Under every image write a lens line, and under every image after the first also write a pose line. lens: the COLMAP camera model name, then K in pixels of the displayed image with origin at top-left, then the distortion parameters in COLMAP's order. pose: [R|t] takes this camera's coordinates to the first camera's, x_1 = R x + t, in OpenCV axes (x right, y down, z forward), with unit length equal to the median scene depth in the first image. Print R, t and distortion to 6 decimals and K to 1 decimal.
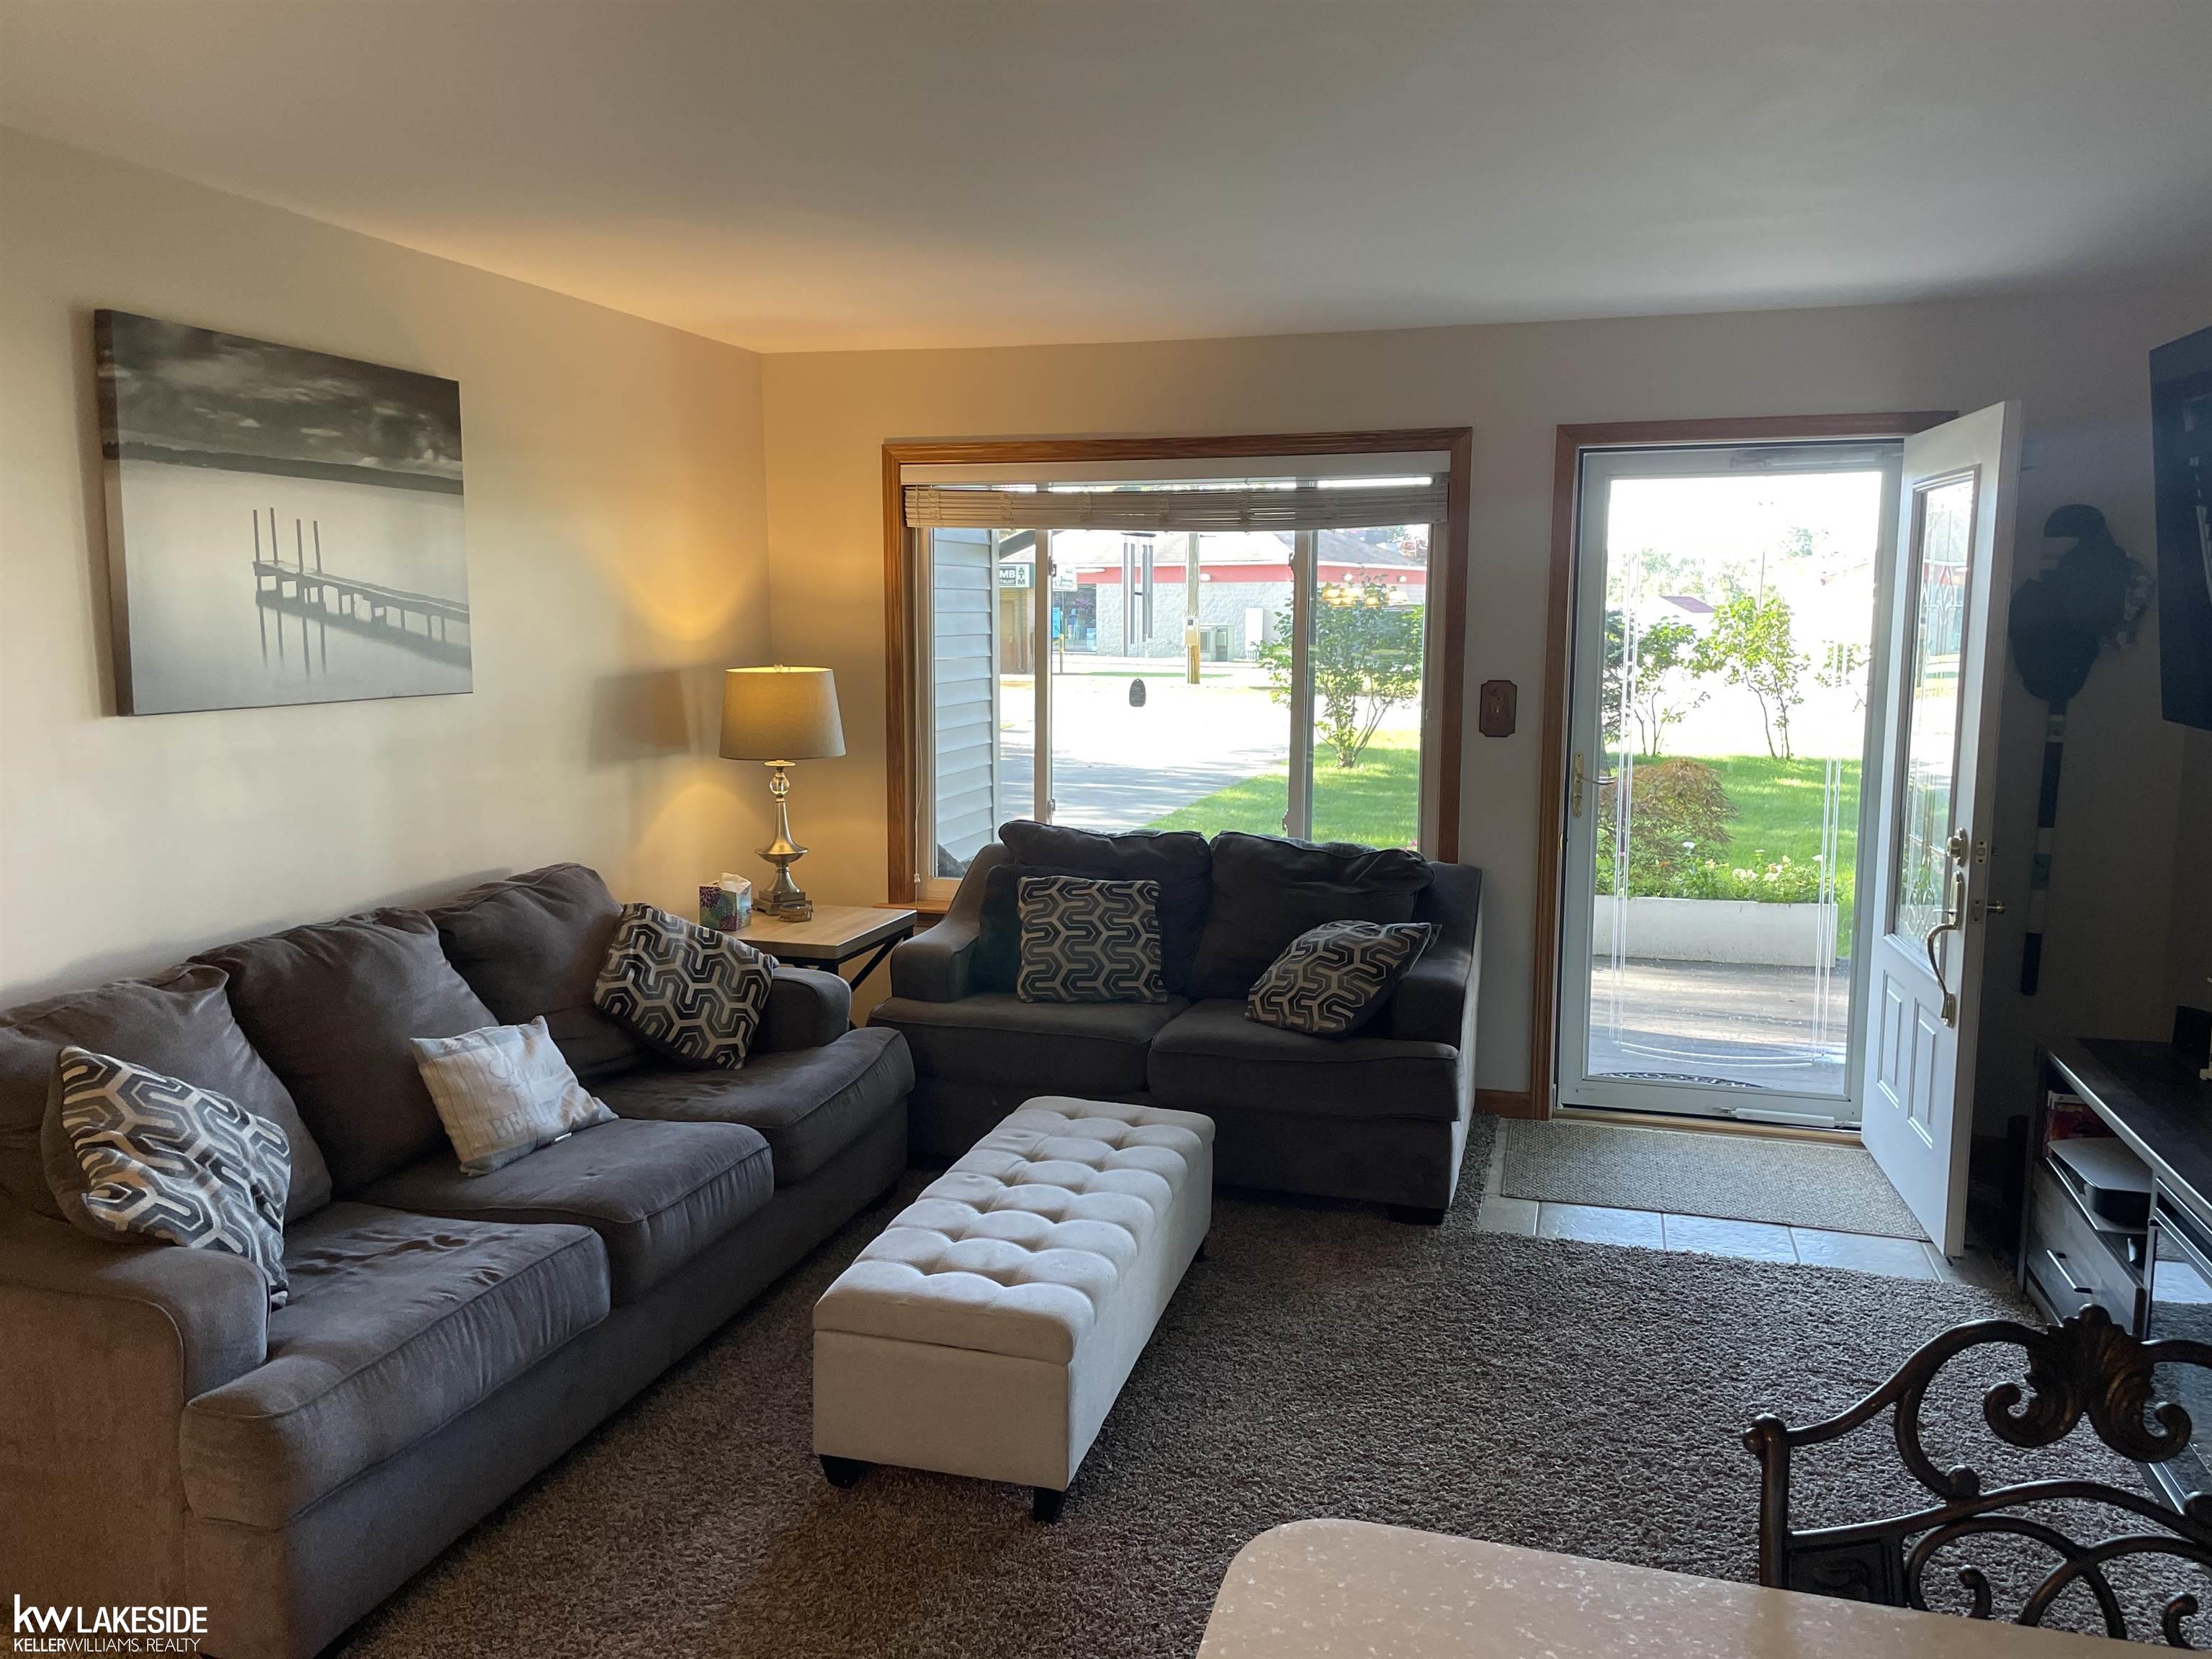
lens RADIAL K [[1662.9, 0, 1099.5], [0, 1662.9, 827.3], [0, 0, 1]] dist [0.036891, -0.002714]
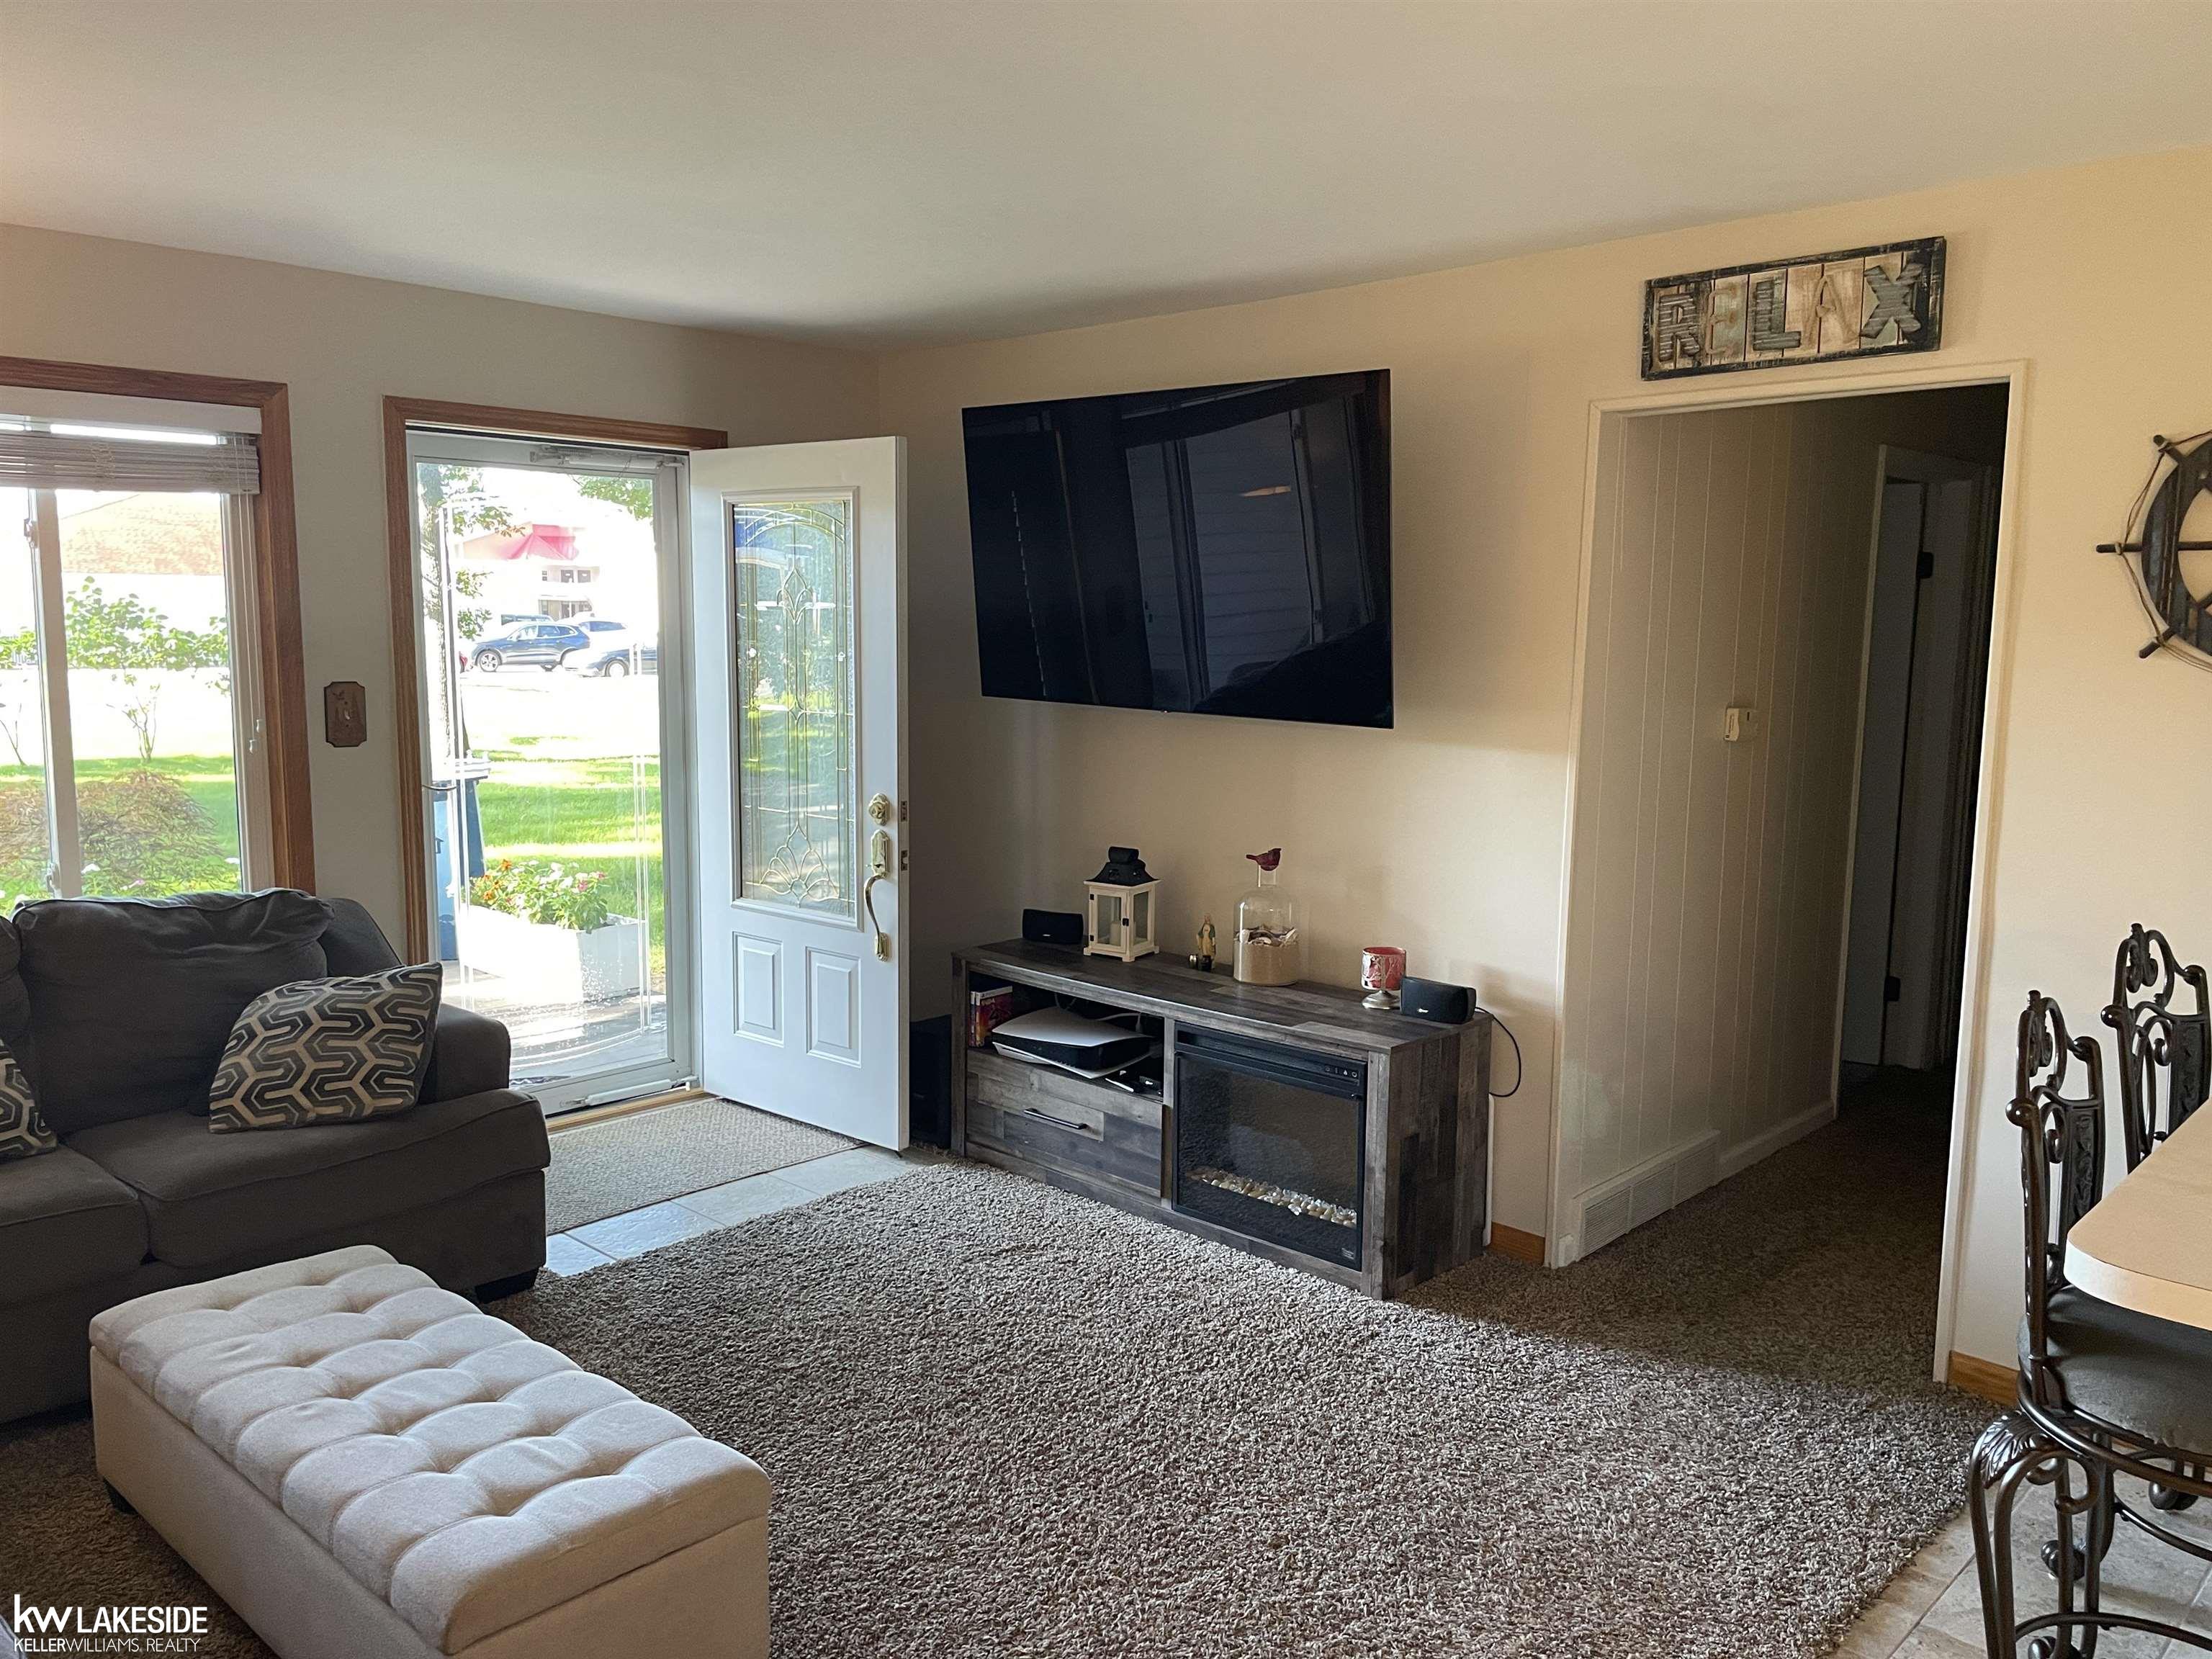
lens RADIAL K [[1662.9, 0, 1103.5], [0, 1662.9, 830.5], [0, 0, 1]] dist [0.036891, -0.002714]
pose [[0.444813, -0.110162, 0.888823, -0.380495], [0.103497, 0.992081, 0.071165, -0.033525], [-0.889623, 0.060335, 0.452692, 0.263773]]
